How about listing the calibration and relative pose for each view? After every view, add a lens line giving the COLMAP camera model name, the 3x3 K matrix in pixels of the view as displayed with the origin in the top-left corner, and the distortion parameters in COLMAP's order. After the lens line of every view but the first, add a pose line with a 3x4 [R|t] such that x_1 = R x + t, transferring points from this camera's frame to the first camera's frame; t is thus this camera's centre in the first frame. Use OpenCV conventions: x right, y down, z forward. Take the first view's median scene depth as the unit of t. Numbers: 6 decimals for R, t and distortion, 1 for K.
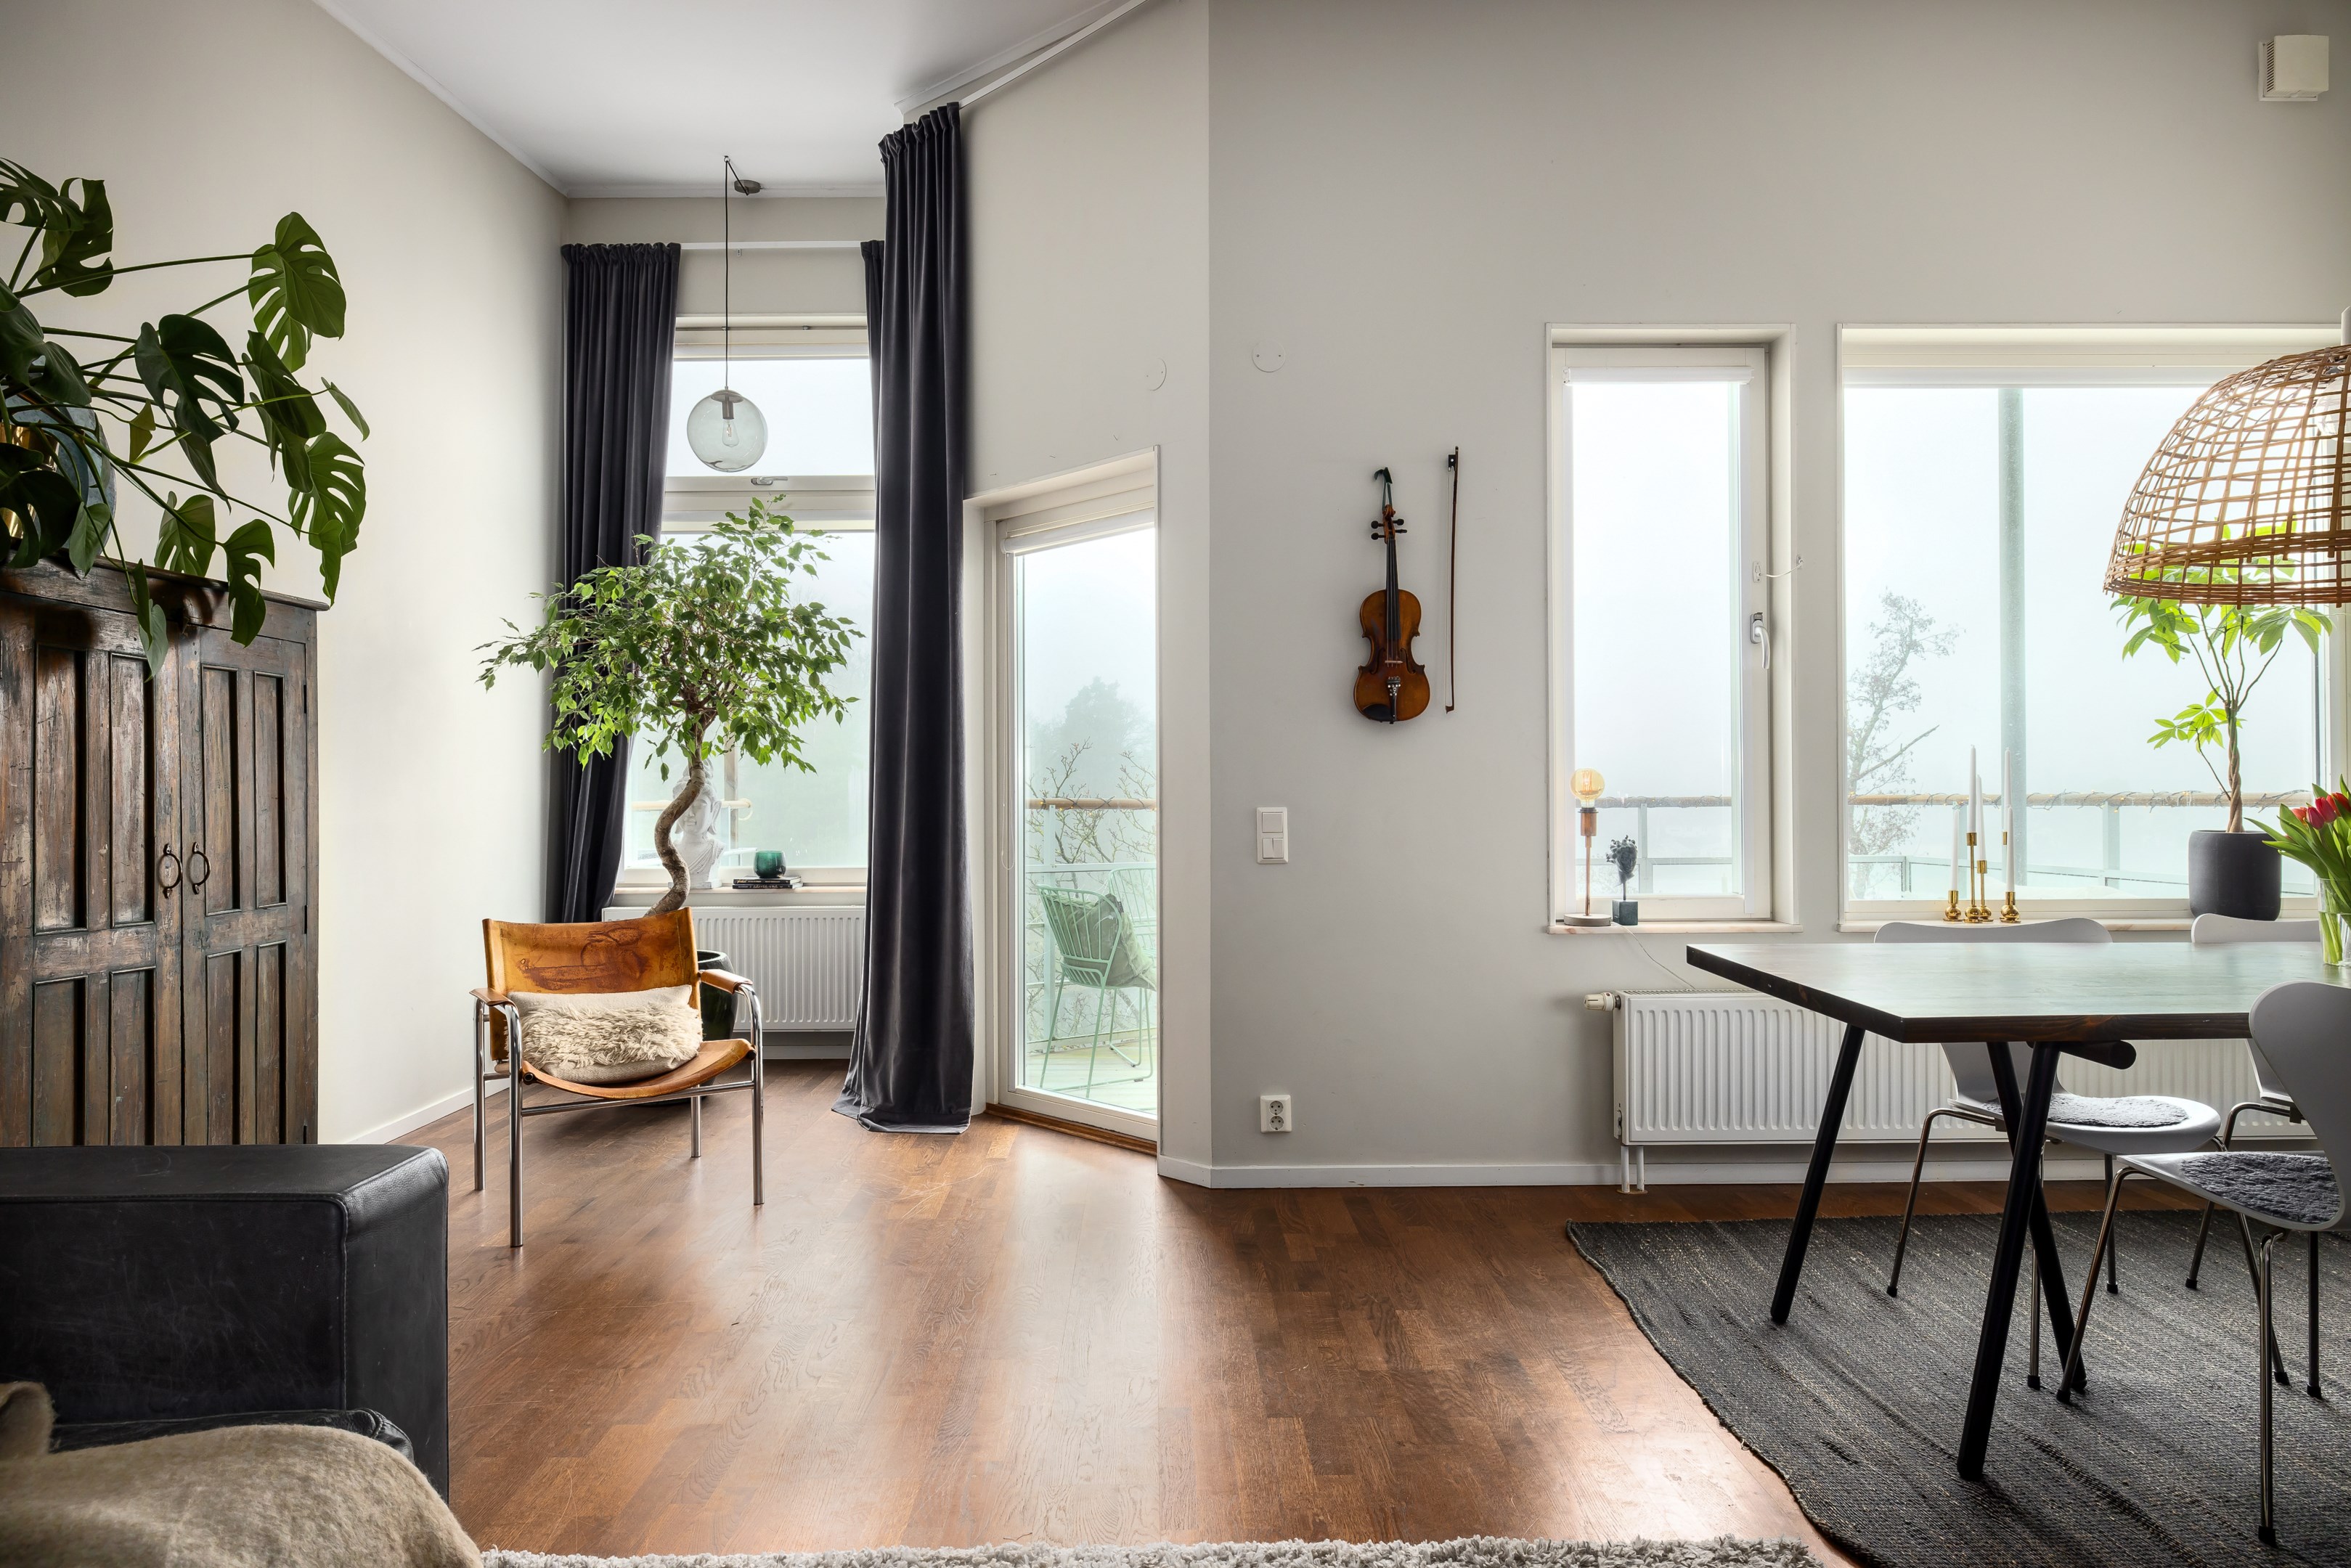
lens RADIAL K [[1379.2, 0, 1162.4], [0, 1379.2, 789.2], [0, 0, 1]] dist [-0.002851, 0.000587]
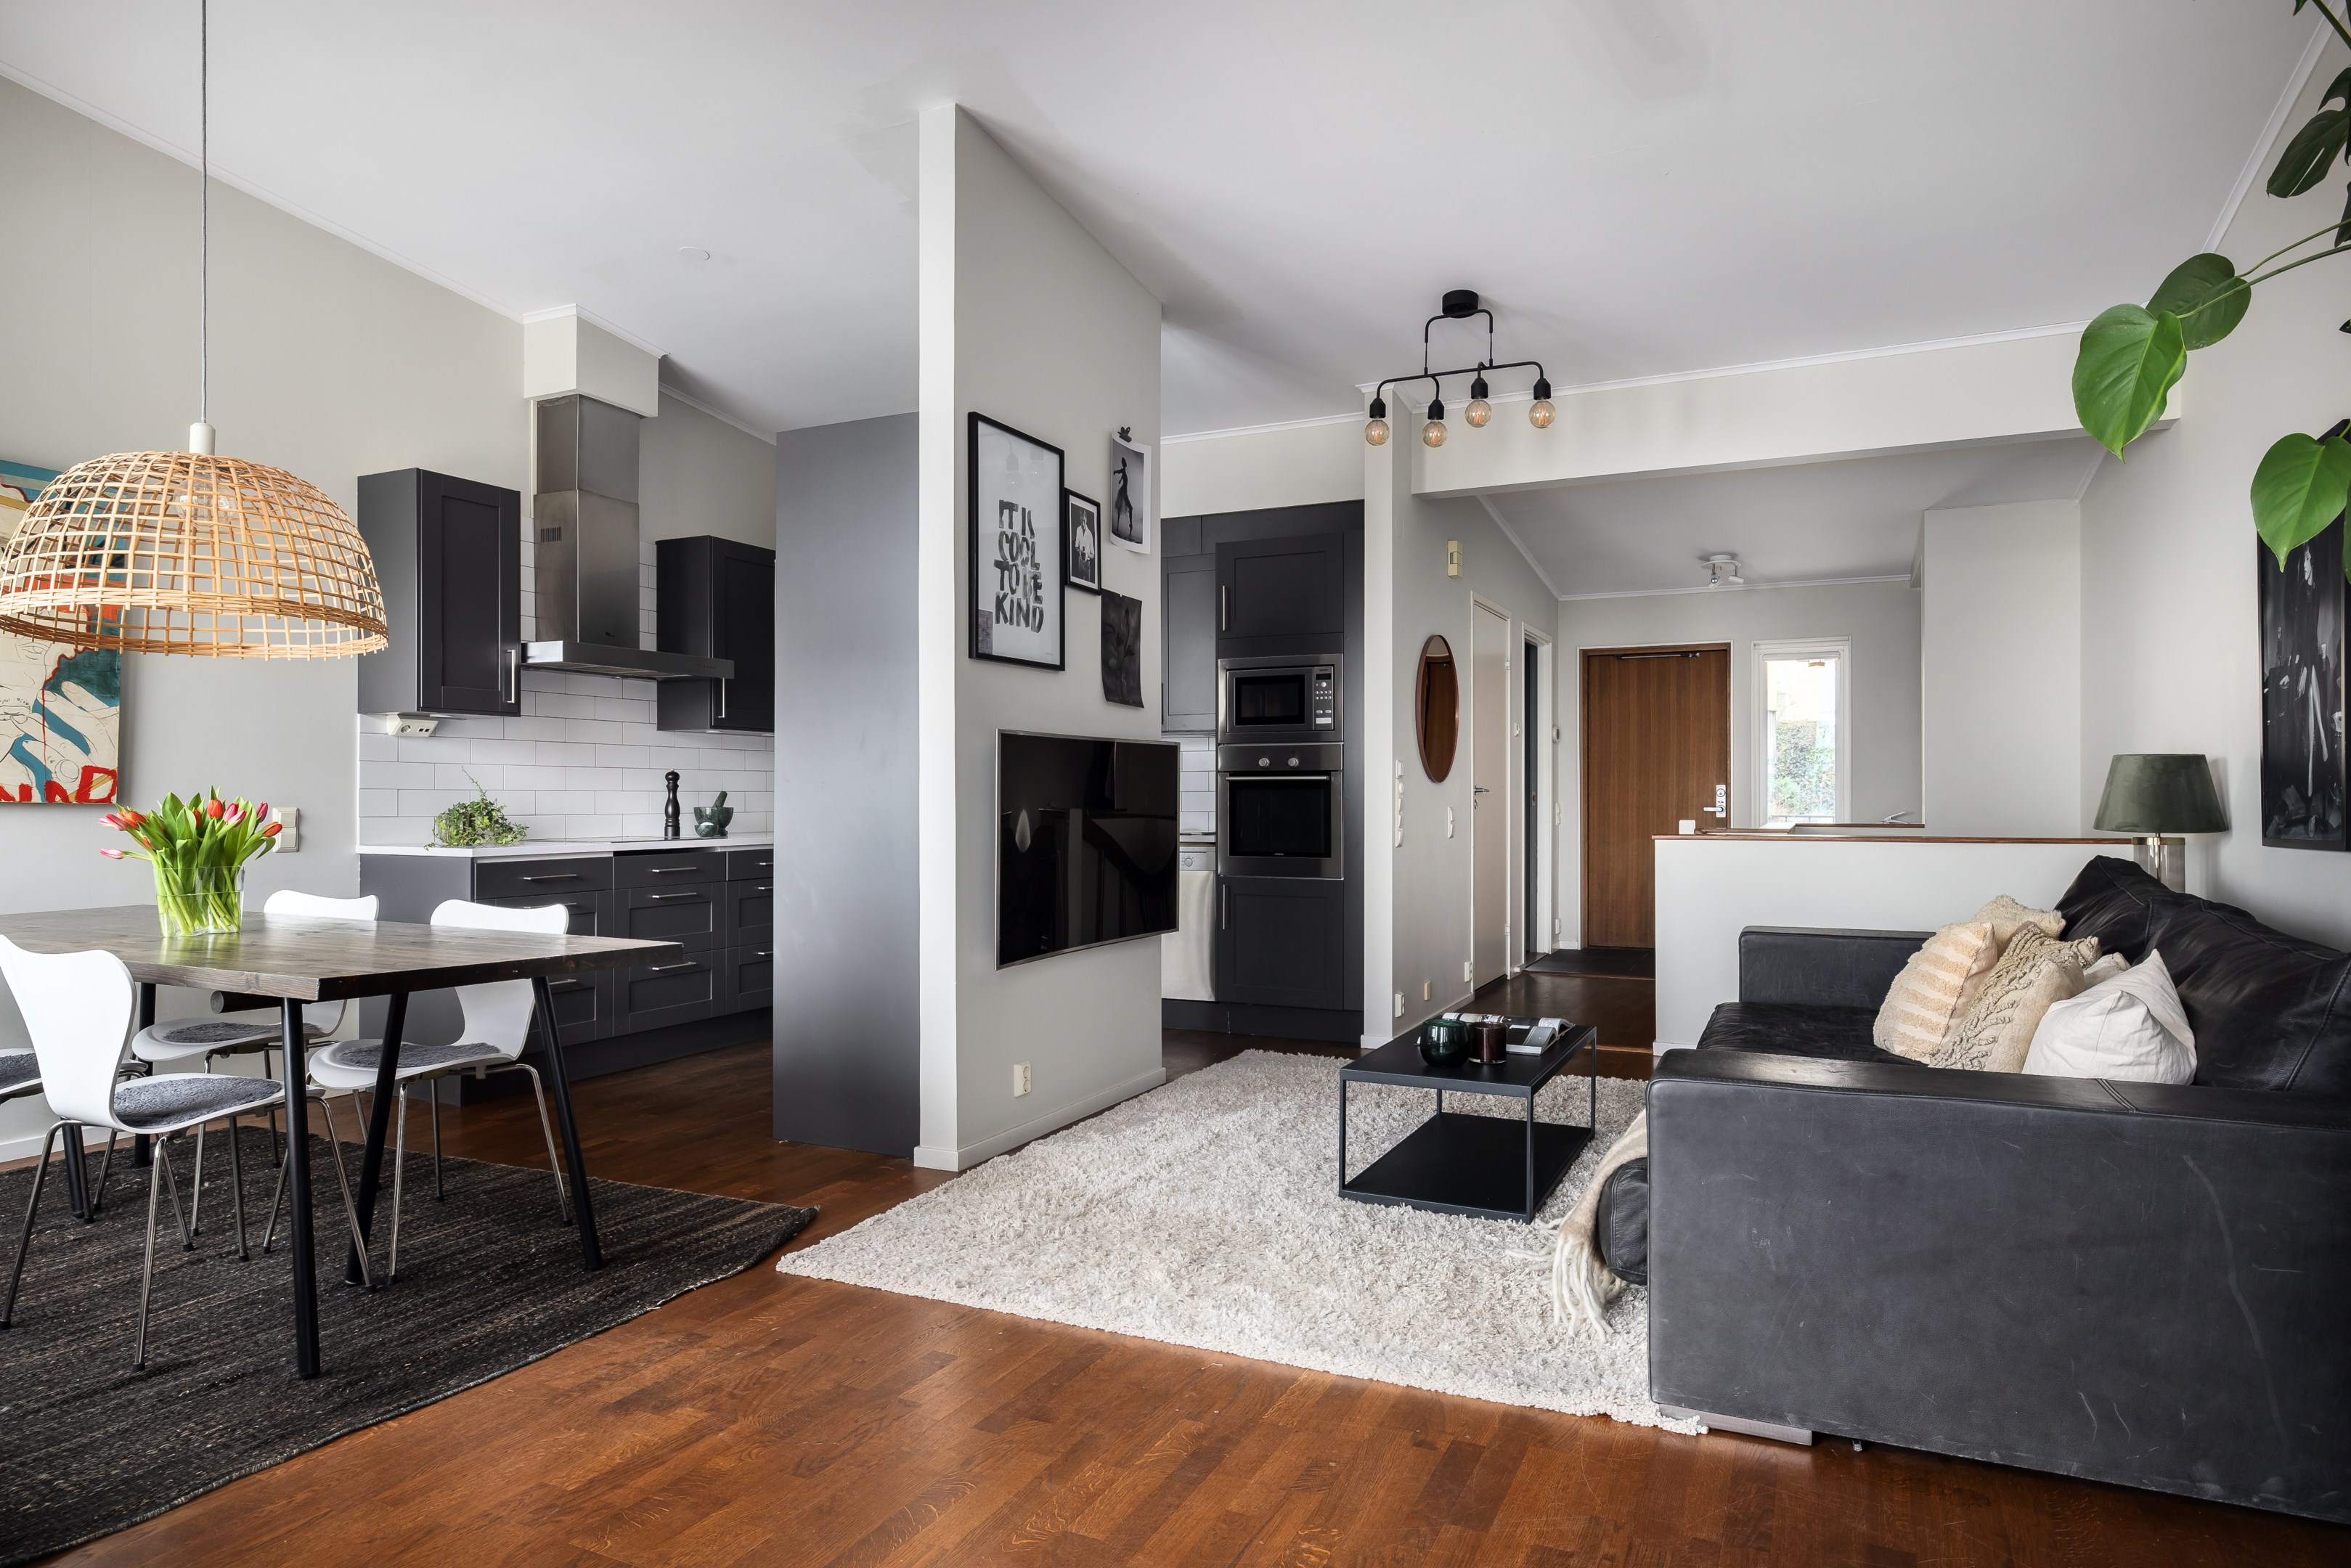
lens RADIAL K [[1379.2, 0, 1162.4], [0, 1379.2, 789.2], [0, 0, 1]] dist [-0.002851, 0.000587]
pose [[-0.892990, 0.007729, 0.450011, -0.337751], [0.002039, 0.999912, -0.013127, 0.007949], [-0.450073, -0.010805, -0.892927, 1.136109]]
